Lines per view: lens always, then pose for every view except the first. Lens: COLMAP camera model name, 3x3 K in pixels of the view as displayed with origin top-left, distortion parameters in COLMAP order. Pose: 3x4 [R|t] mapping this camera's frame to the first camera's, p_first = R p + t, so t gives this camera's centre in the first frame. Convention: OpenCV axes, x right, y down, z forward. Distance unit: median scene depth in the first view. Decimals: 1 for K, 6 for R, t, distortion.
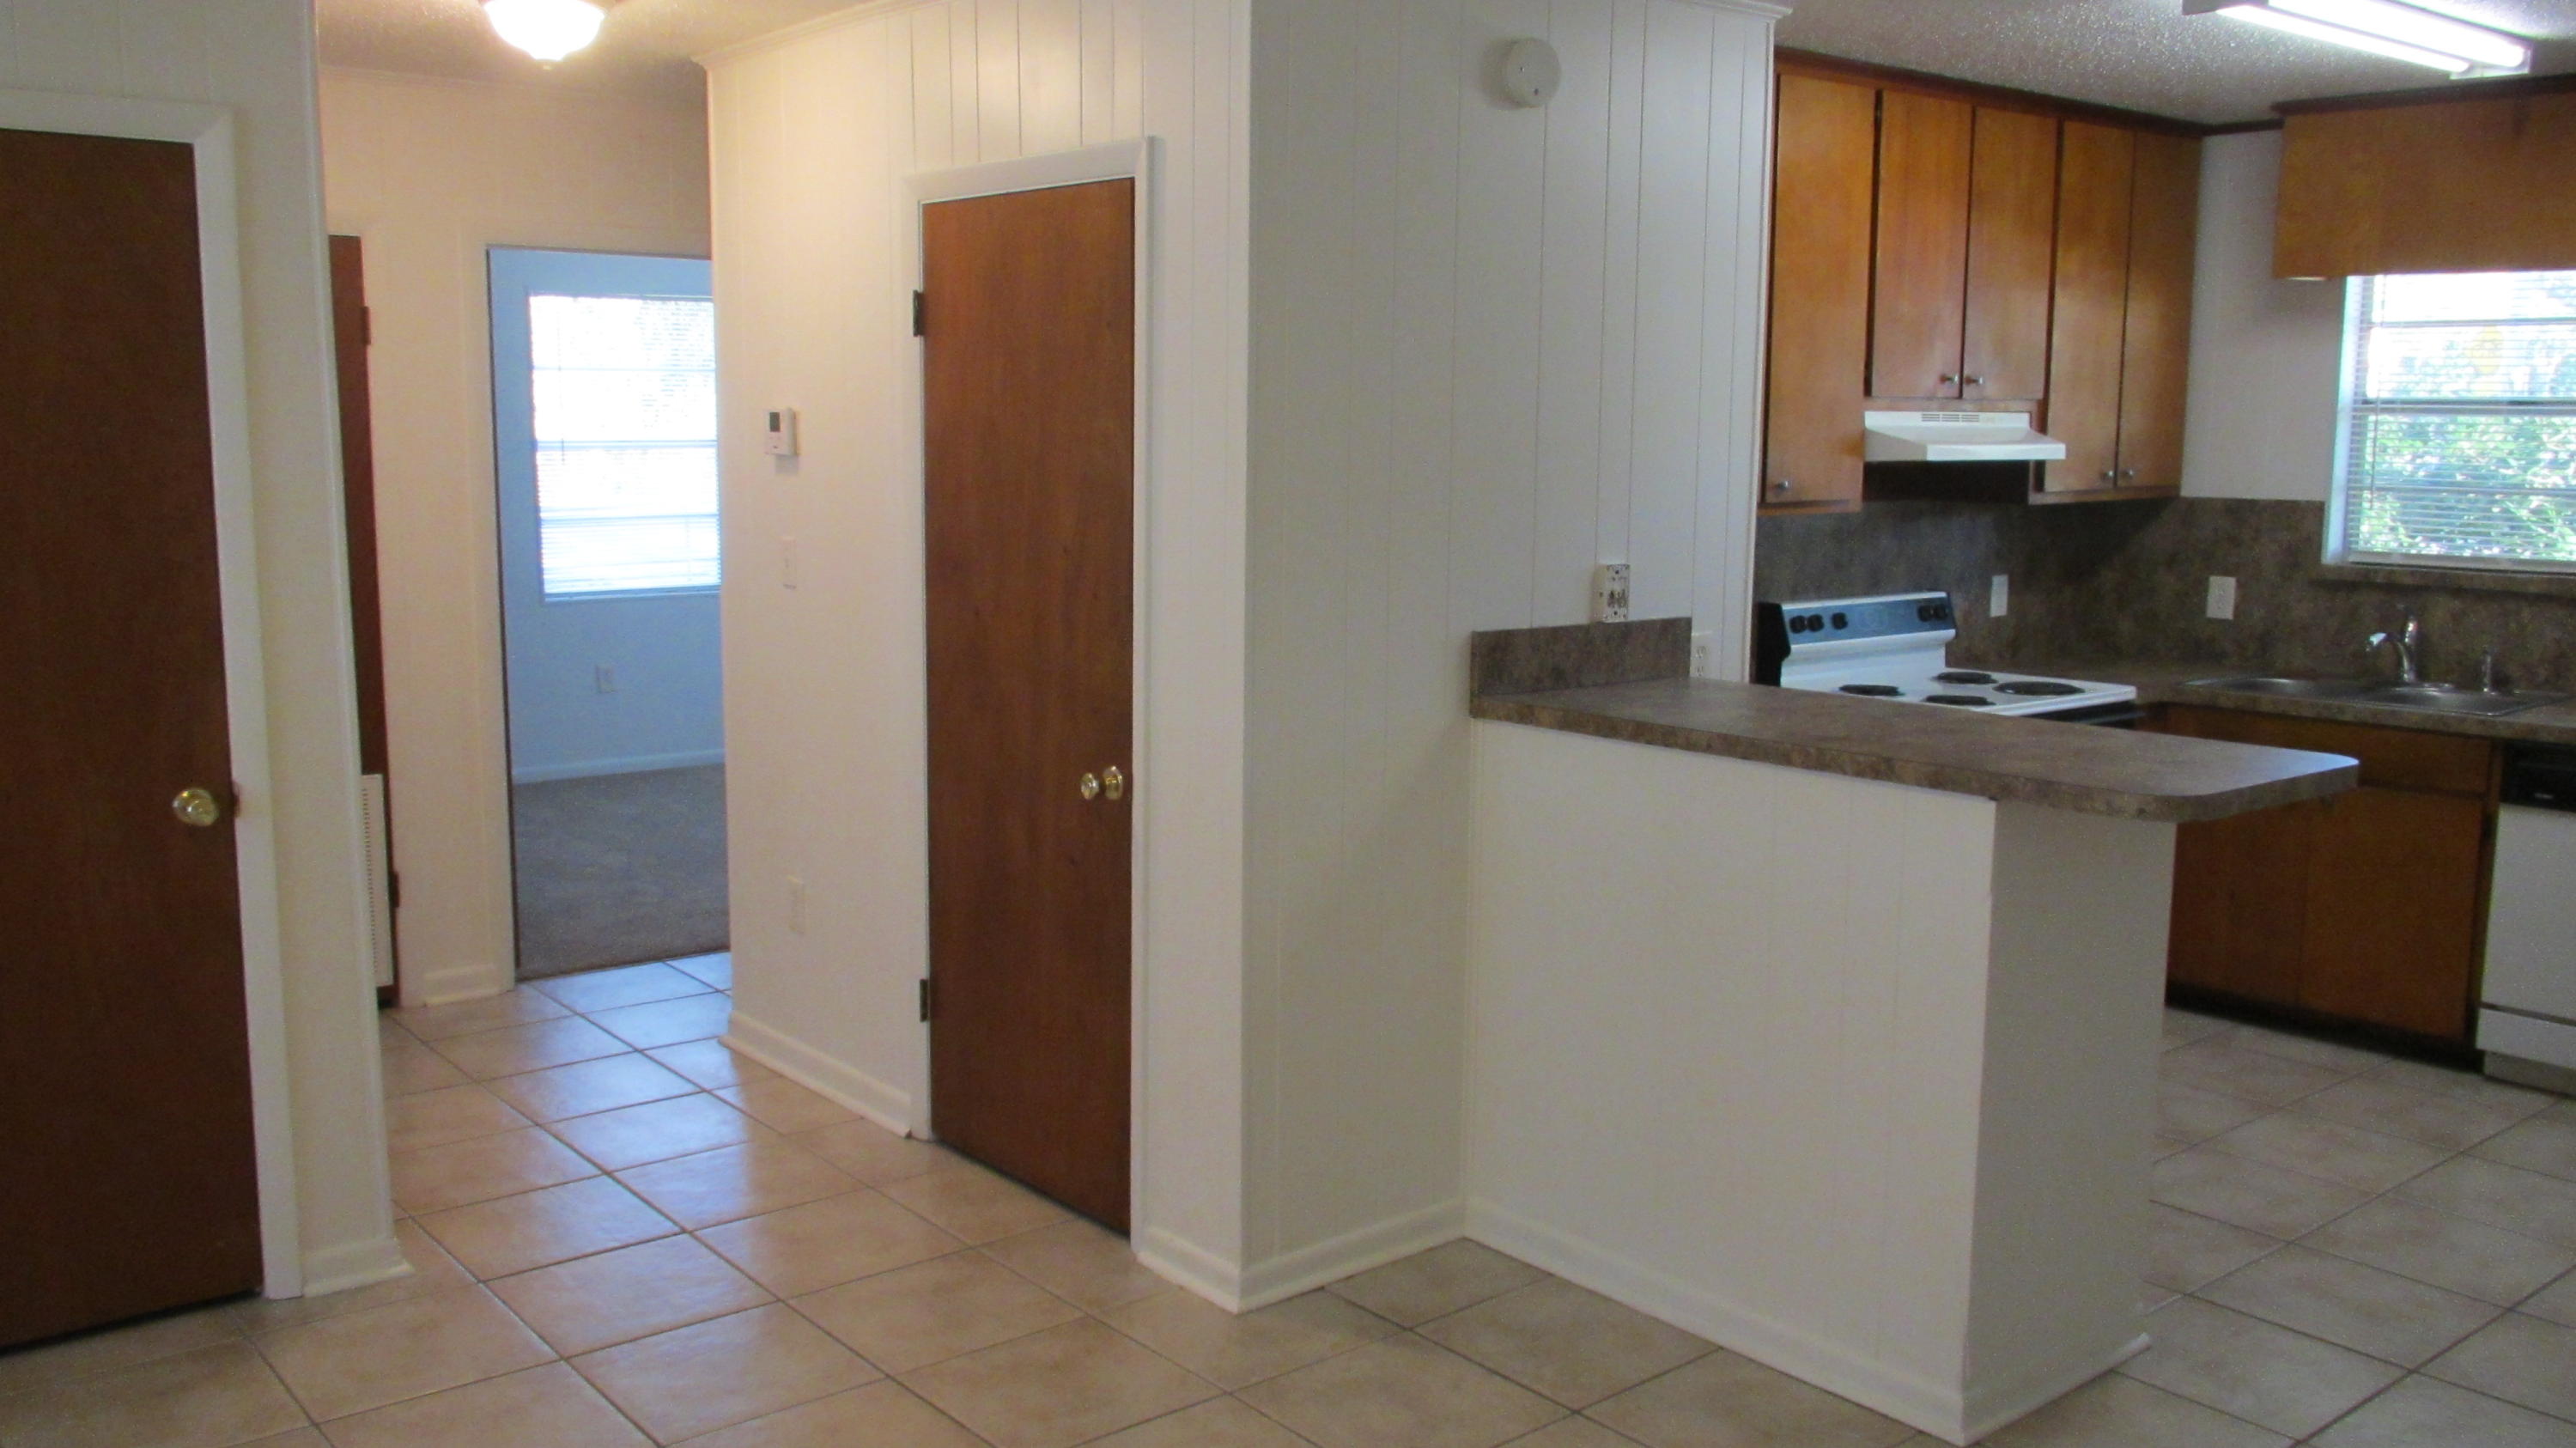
lens RADIAL K [[2153.5, 0, 1272.0], [0, 2153.5, 730.6], [0, 0, 1]] dist [-0.030221, 0.020613]
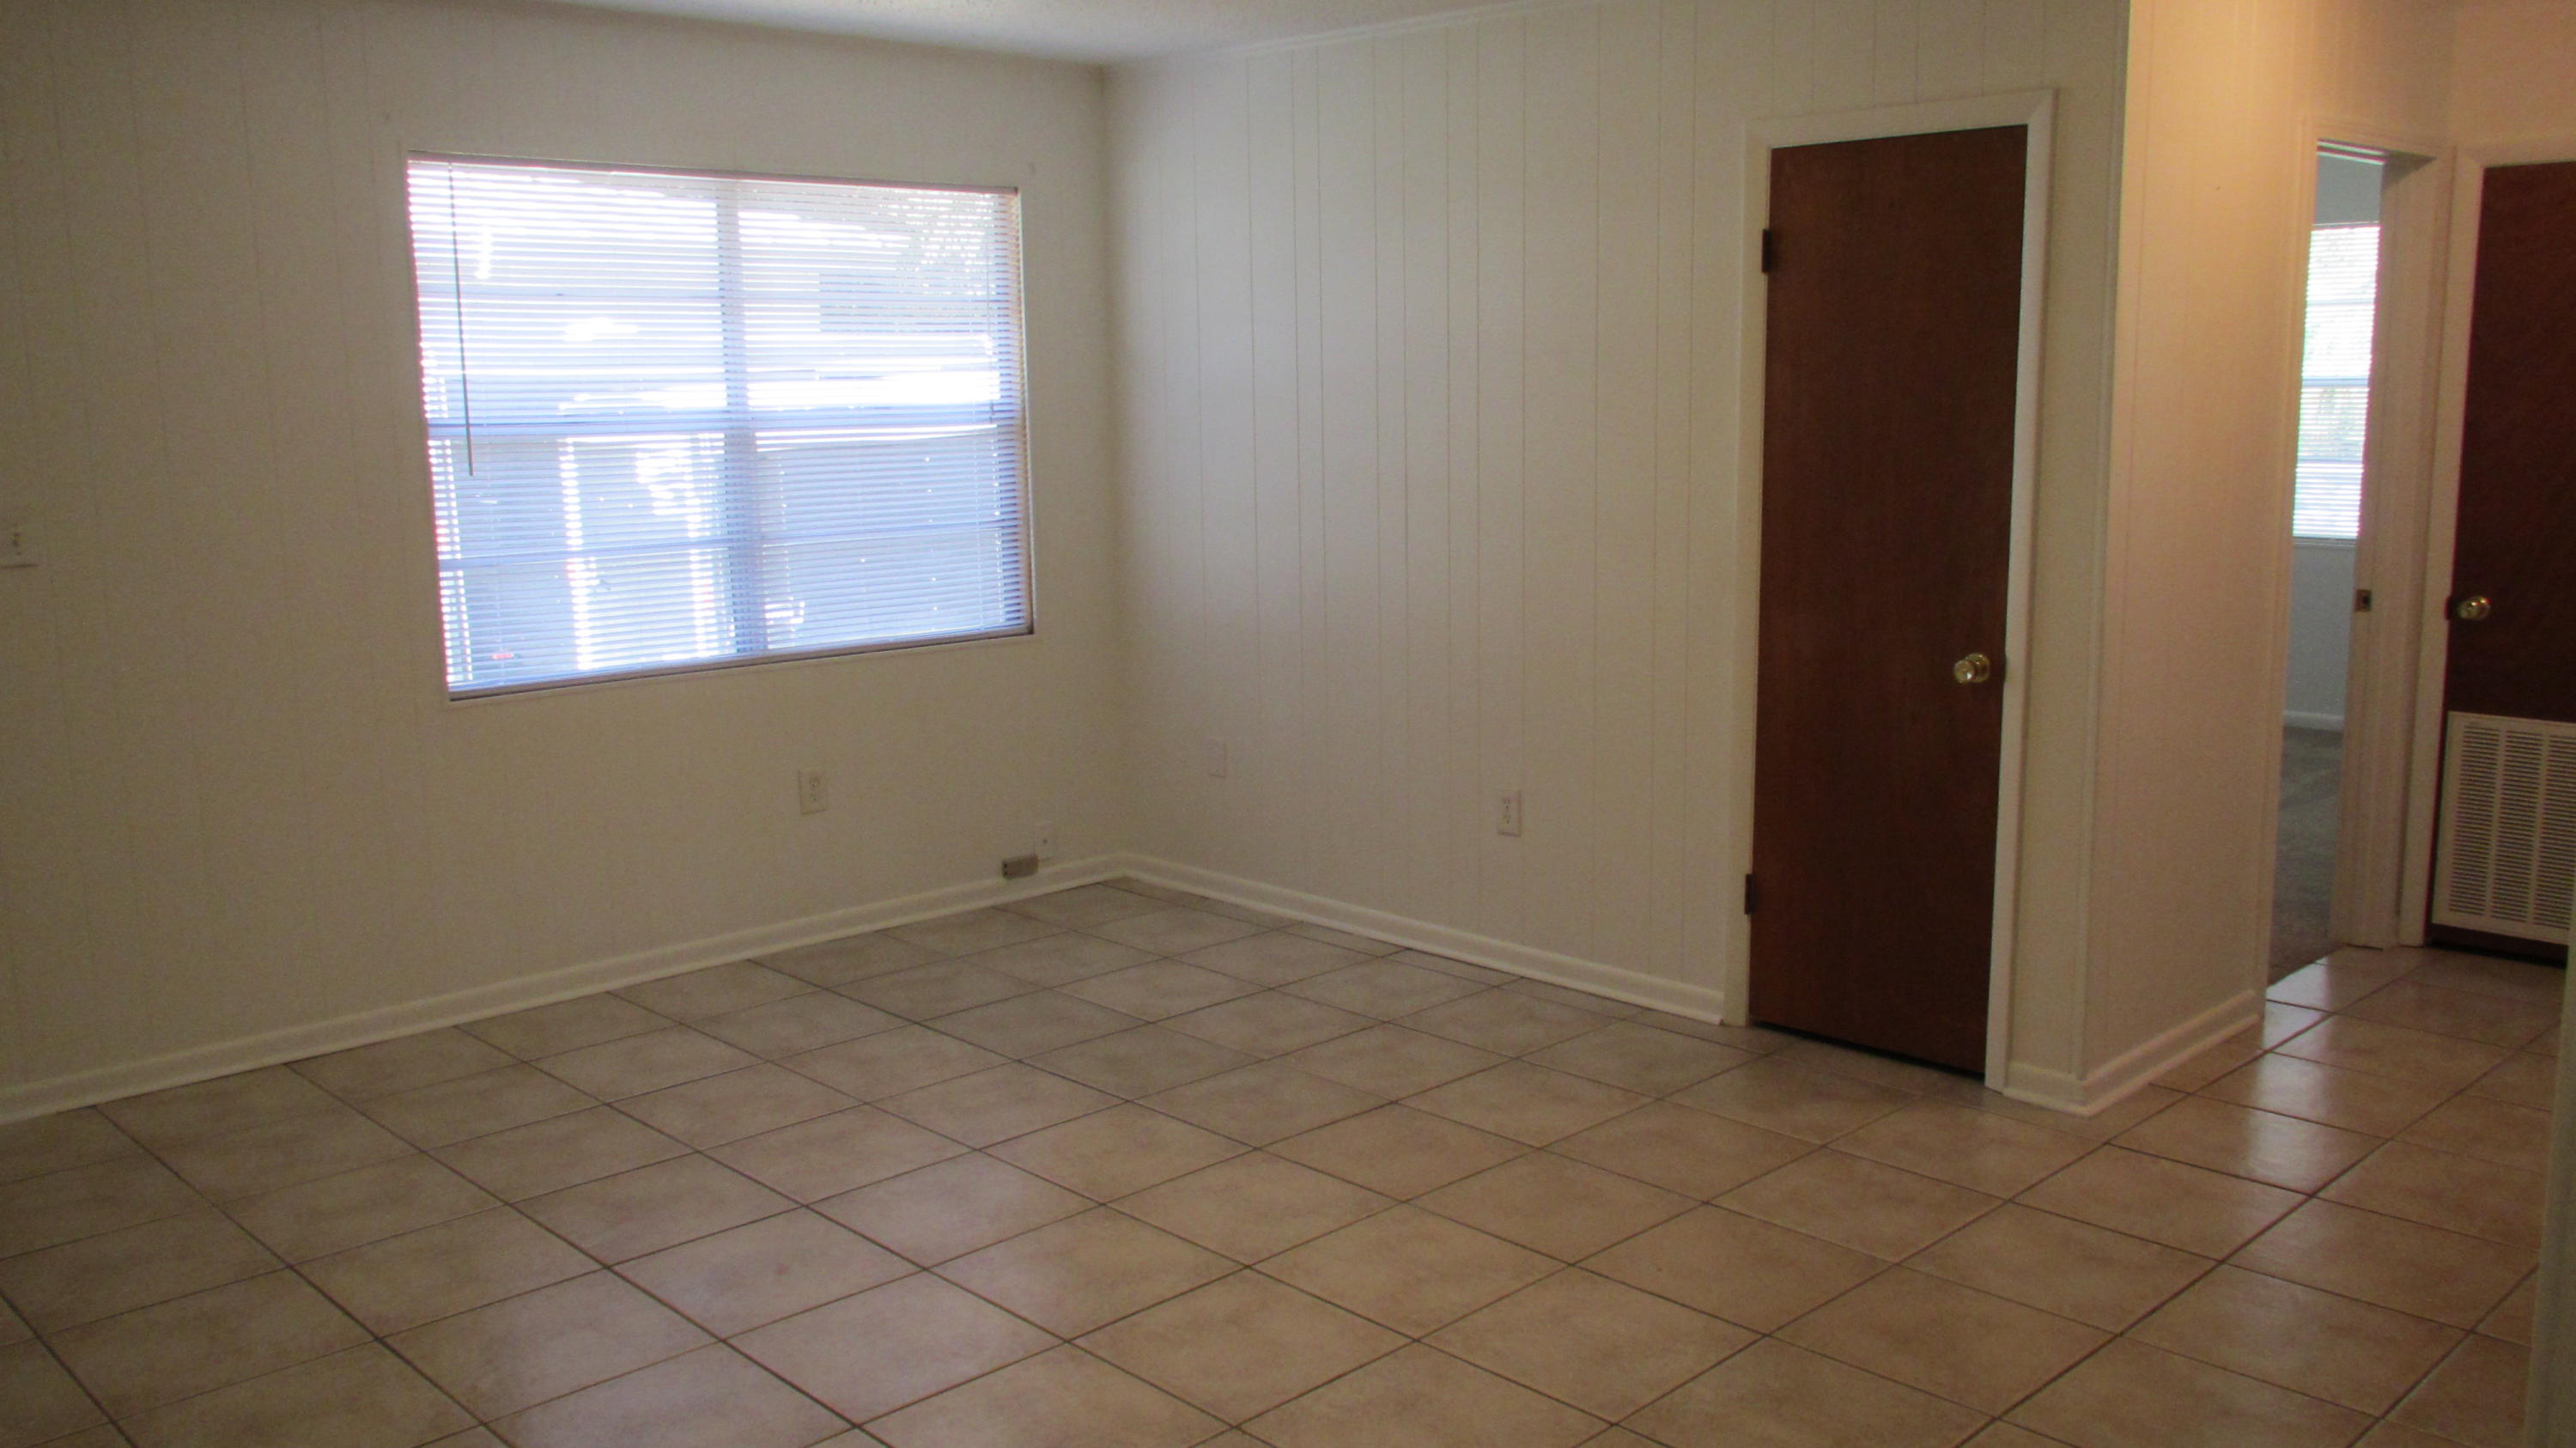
lens RADIAL K [[2153.5, 0, 1283.8], [0, 2153.5, 717.8], [0, 0, 1]] dist [-0.030221, 0.020613]
pose [[0.078727, 0.152904, -0.985100, 0.595468], [-0.136515, 0.980512, 0.141281, -0.055799], [0.987505, 0.123359, 0.098066, 0.453920]]
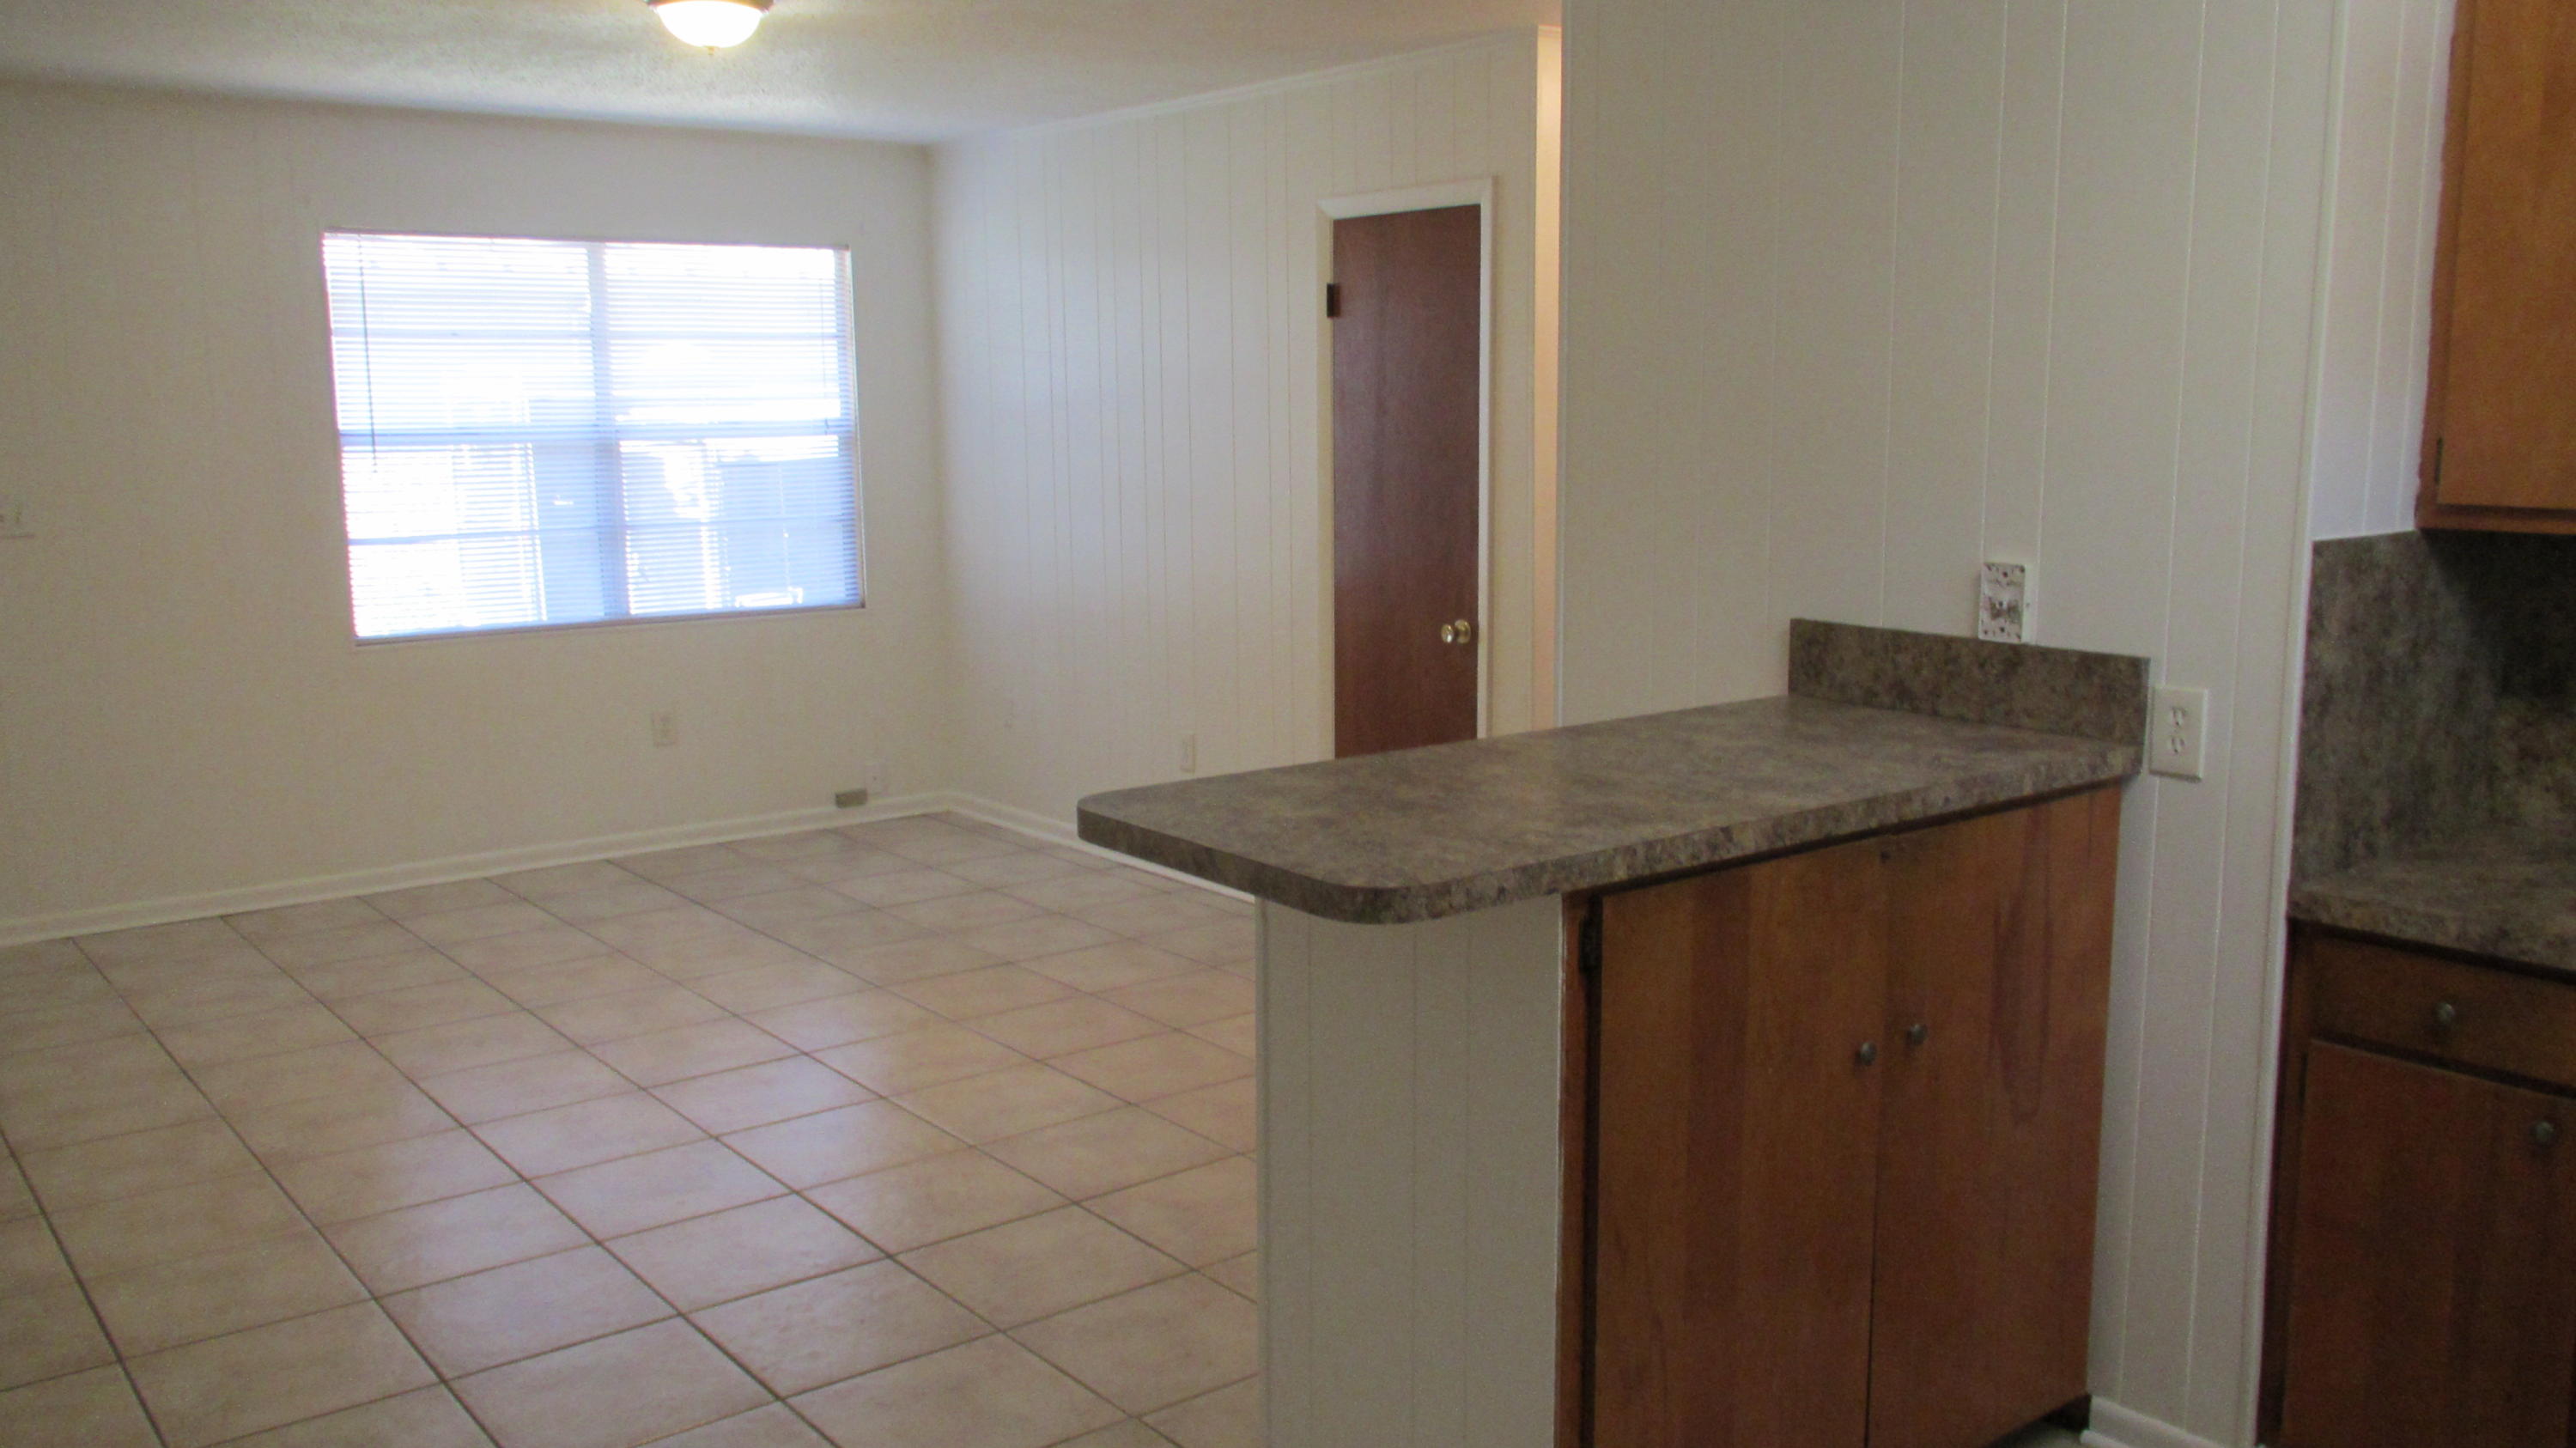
lens RADIAL K [[2153.5, 0, 1293.8], [0, 2153.5, 729.7], [0, 0, 1]] dist [-0.030221, 0.020613]
pose [[-0.025378, 0.150408, -0.988298, 0.788120], [-0.140373, 0.978286, 0.152489, -0.086795], [0.989773, 0.142600, -0.003714, 0.665248]]
